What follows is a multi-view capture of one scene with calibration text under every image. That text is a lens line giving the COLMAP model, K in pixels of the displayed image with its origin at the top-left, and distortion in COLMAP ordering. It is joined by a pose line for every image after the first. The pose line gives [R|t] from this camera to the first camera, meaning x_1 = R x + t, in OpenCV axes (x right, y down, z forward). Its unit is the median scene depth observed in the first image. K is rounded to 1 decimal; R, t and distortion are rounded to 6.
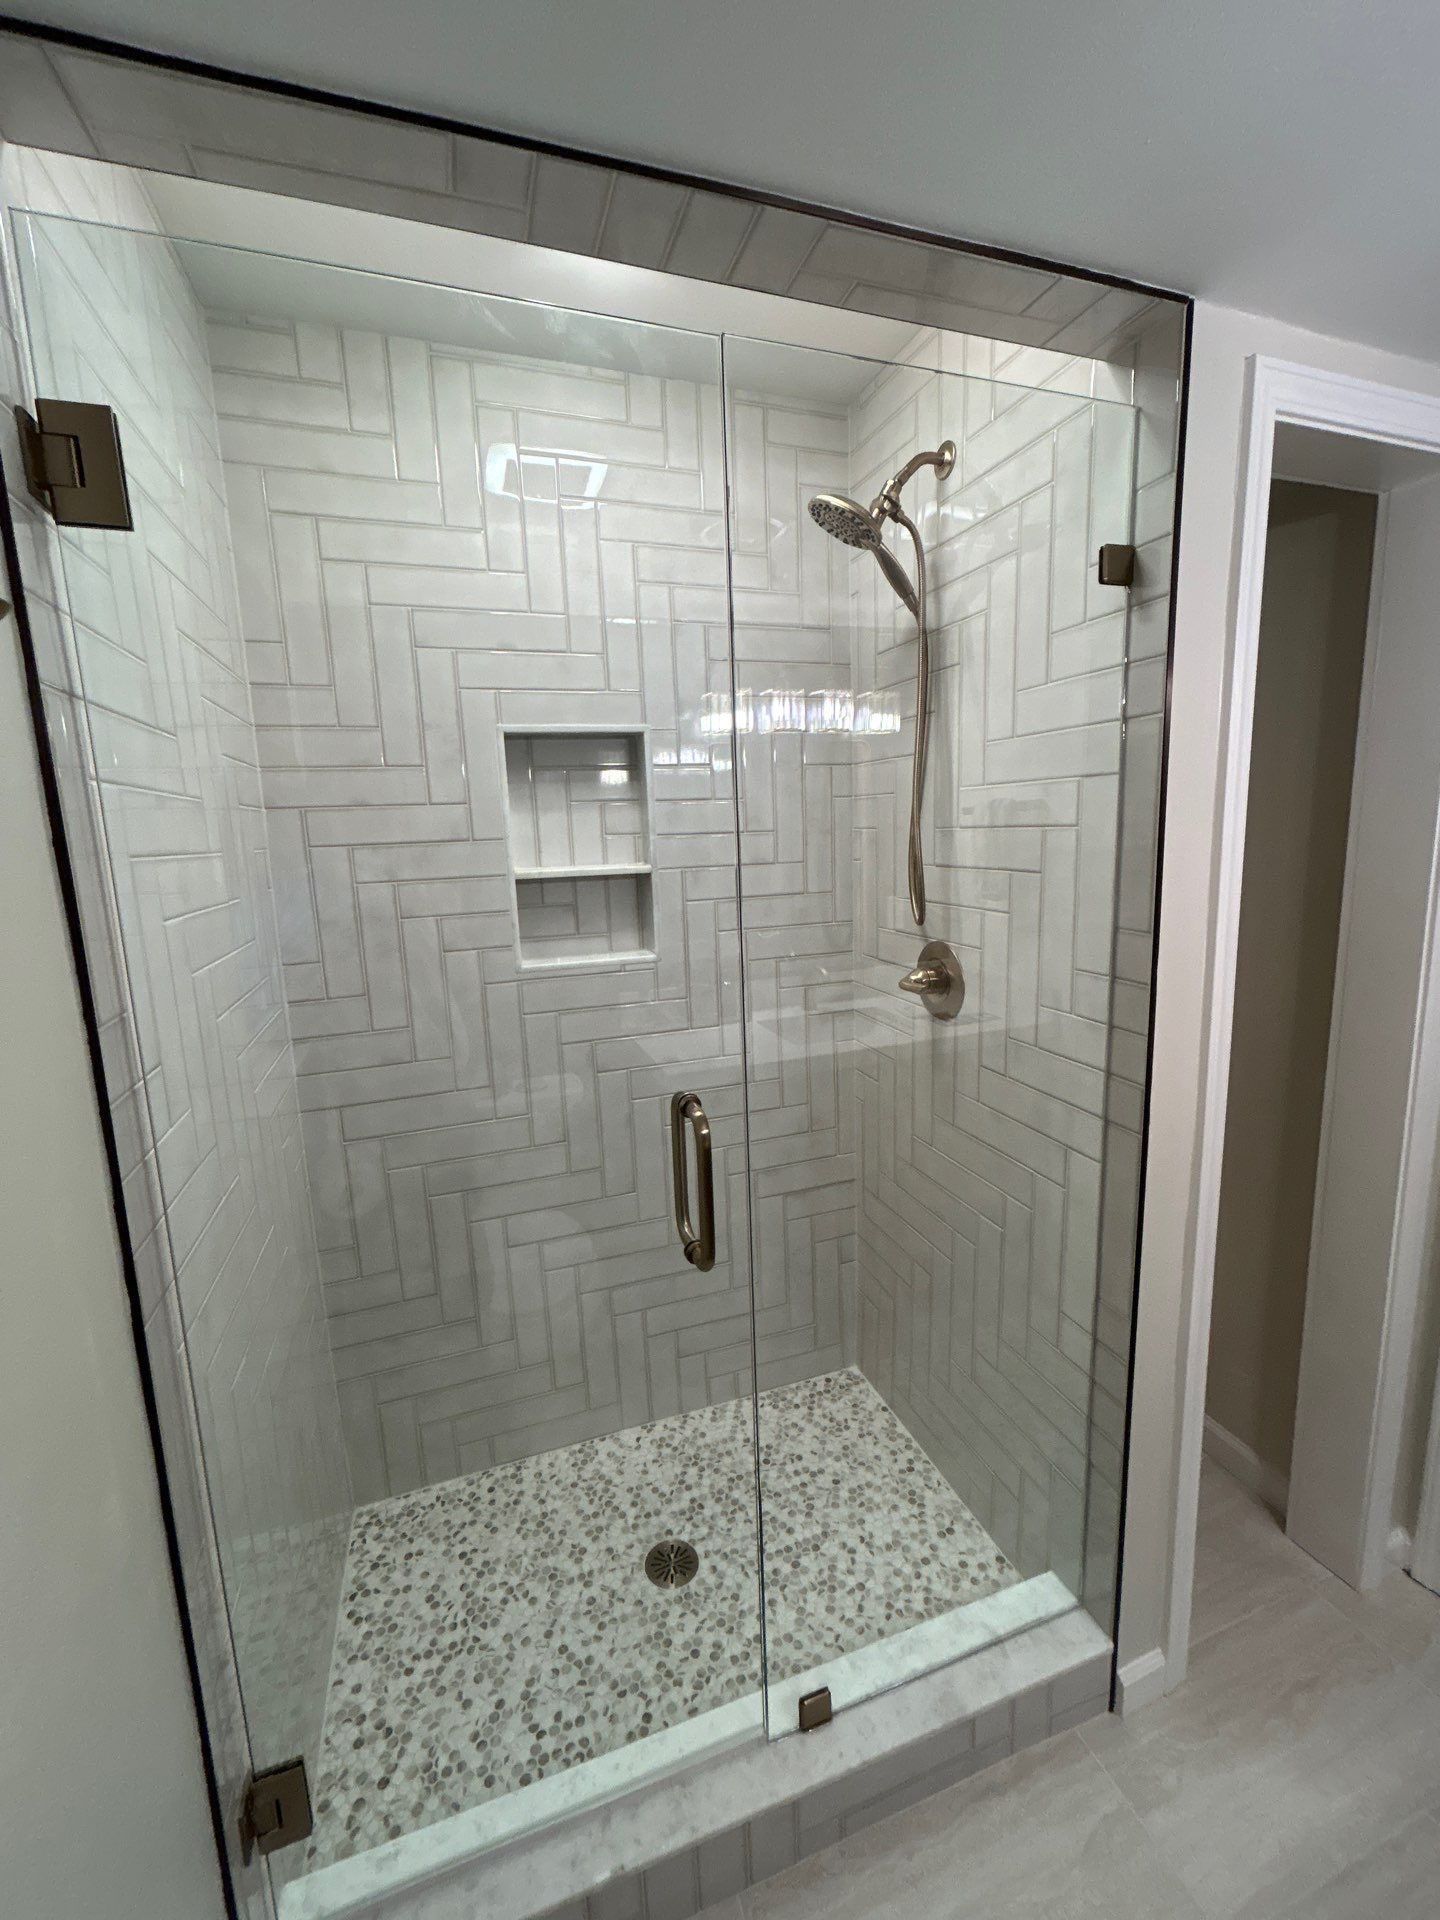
lens RADIAL K [[777.0, 0, 724.7], [0, 777.0, 955.7], [0, 0, 1]] dist [0.004474, -0.002701]
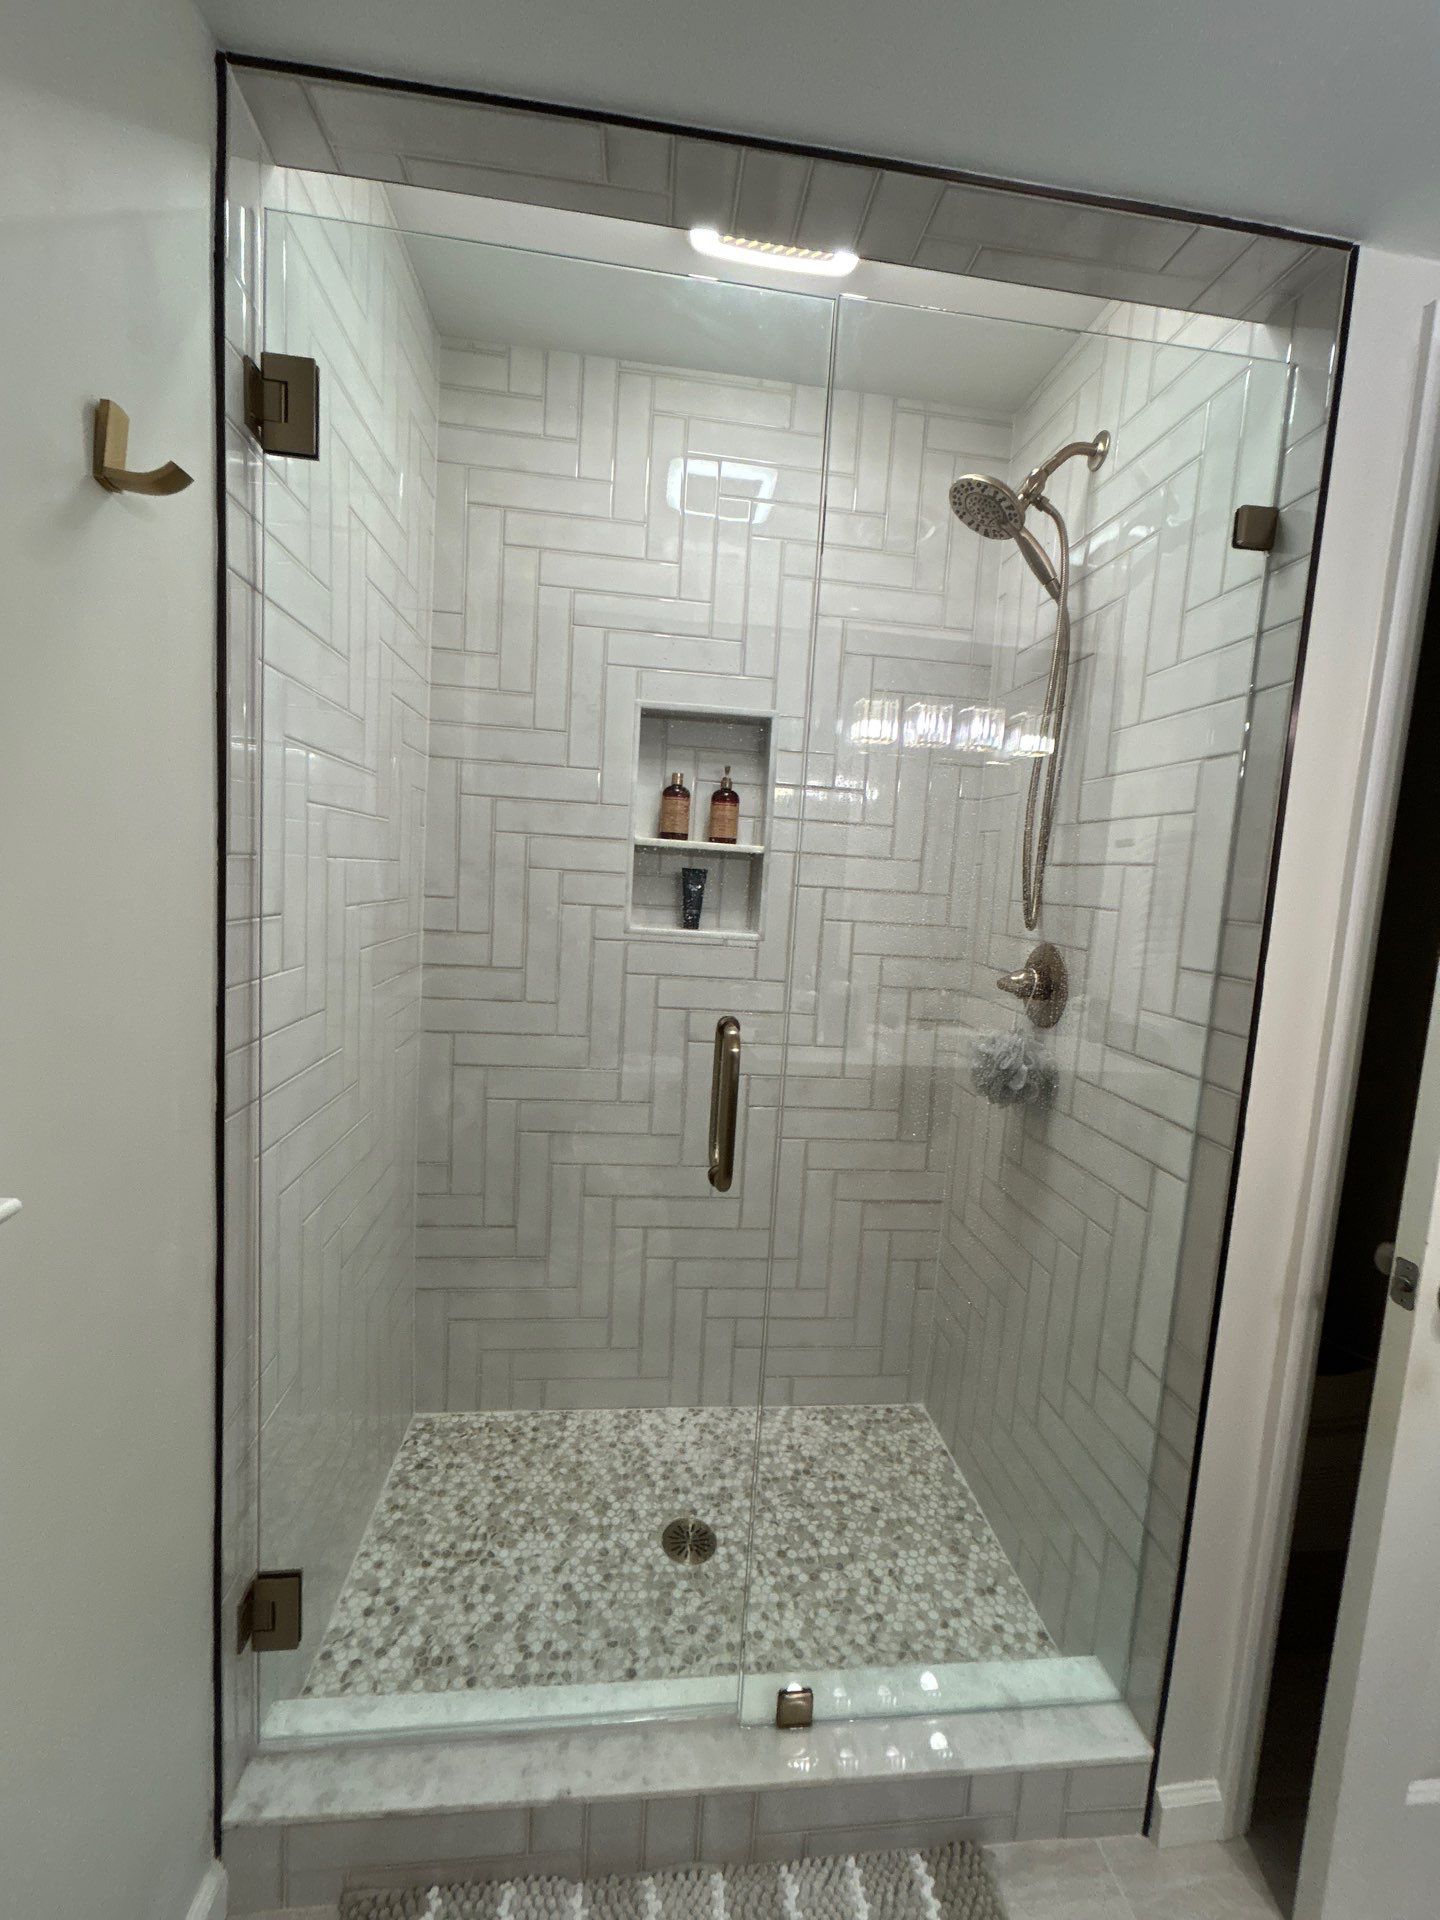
lens RADIAL K [[777.0, 0, 726.2], [0, 777.0, 959.3], [0, 0, 1]] dist [0.004474, -0.002701]
pose [[0.971141, 0.116310, -0.208224, 0.105733], [-0.129046, 0.990446, -0.048616, 0.105770], [0.200580, 0.074084, 0.976872, -0.004131]]
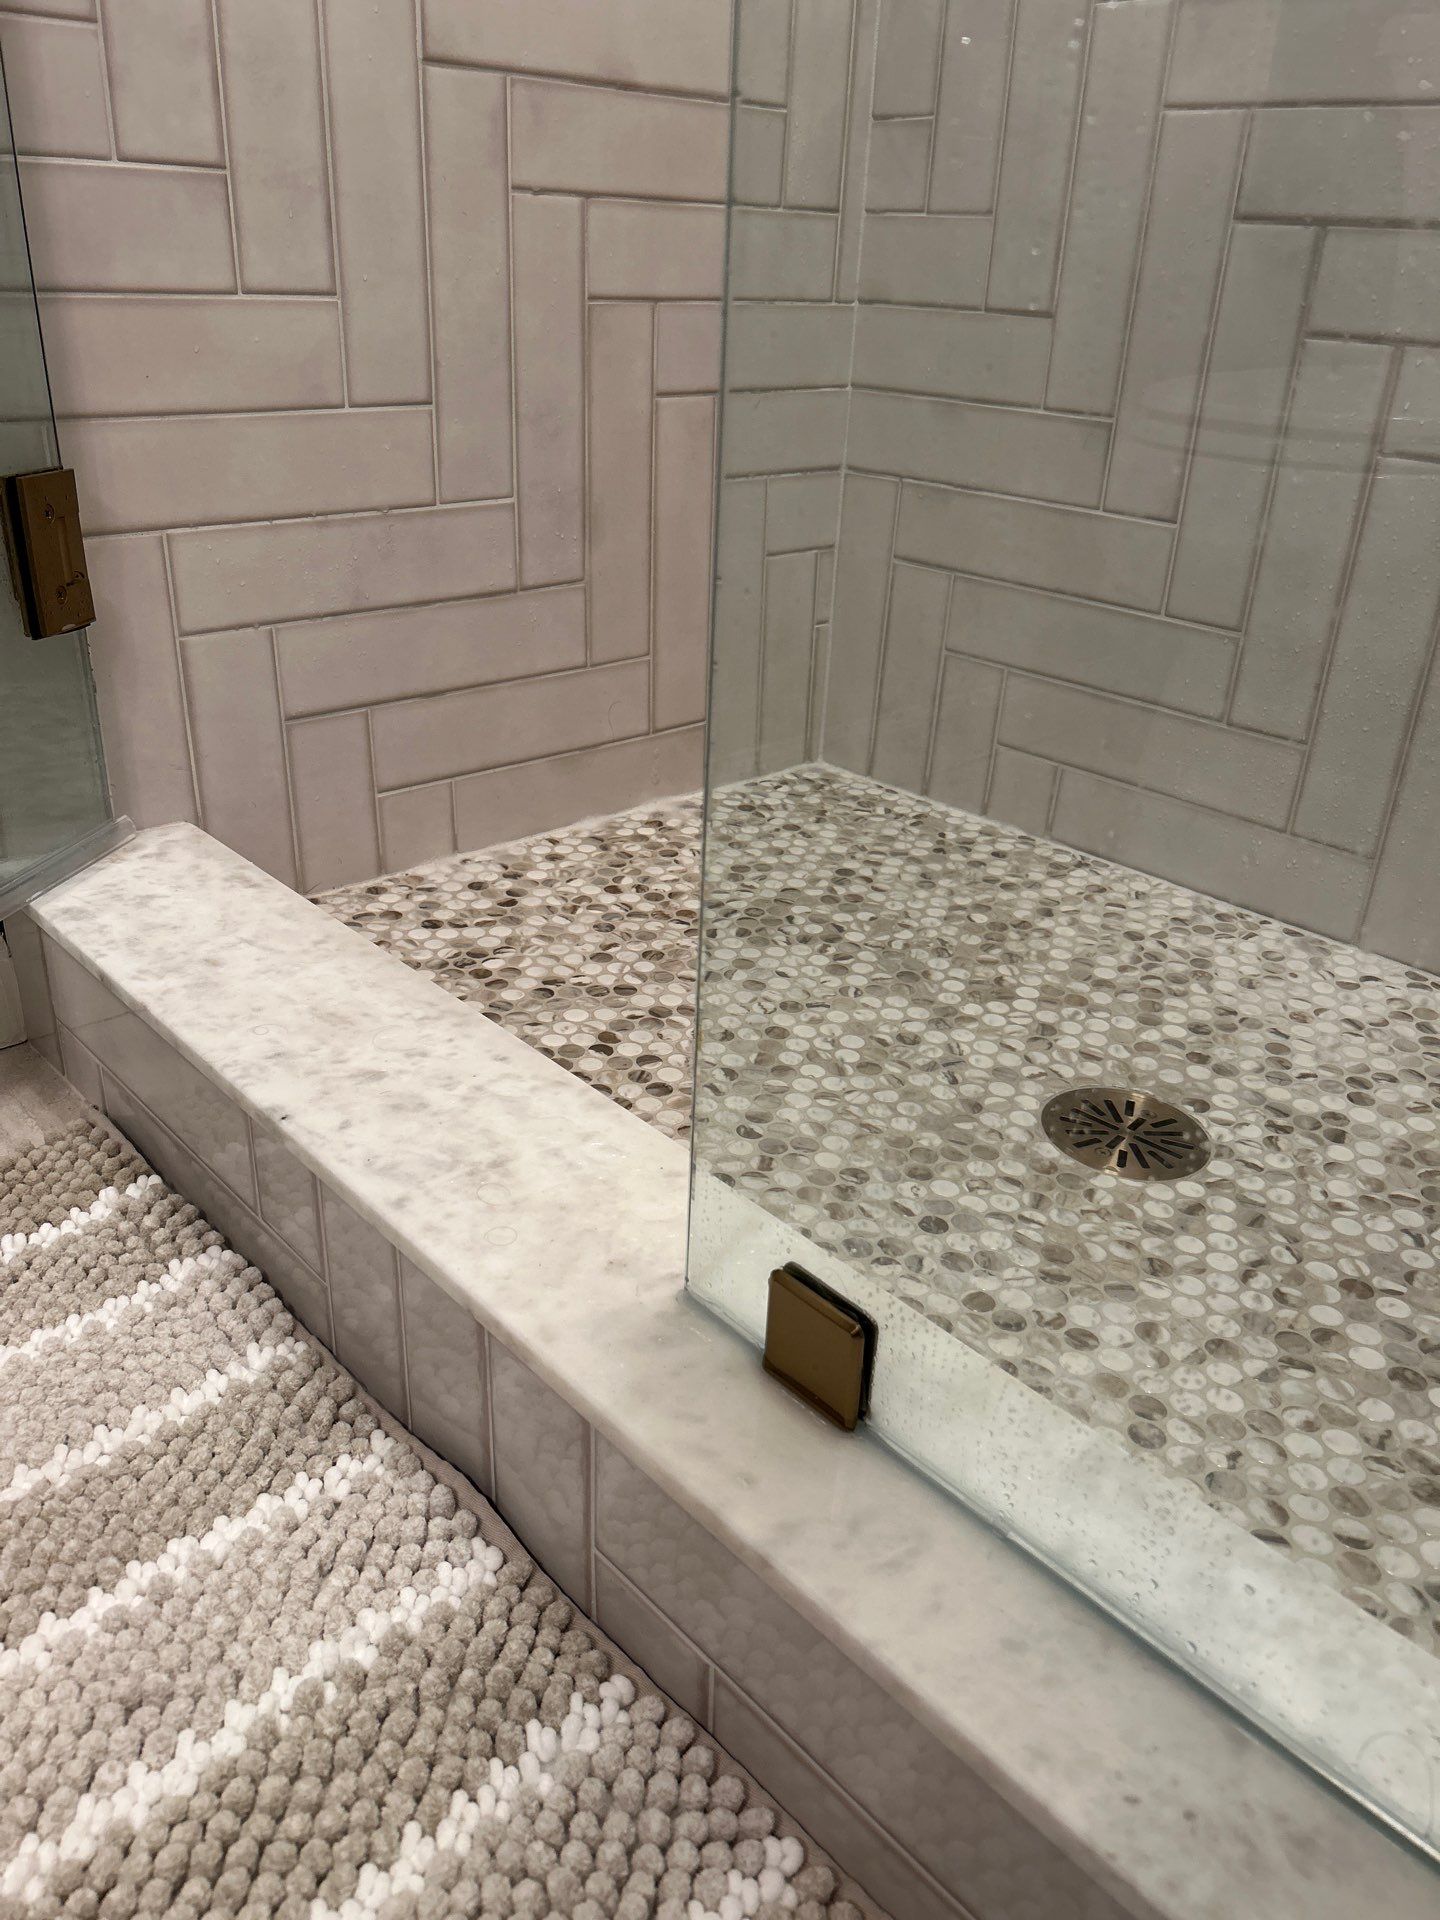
lens RADIAL K [[1411.0, 0, 712.8], [0, 1411.0, 956.6], [0, 0, 1]] dist [0.096368, -0.013338]
pose [[0.374945, 0.435346, -0.818468, 0.360813], [-0.200467, 0.900063, 0.386911, 0.567430], [0.905113, 0.019006, 0.424747, 0.643482]]
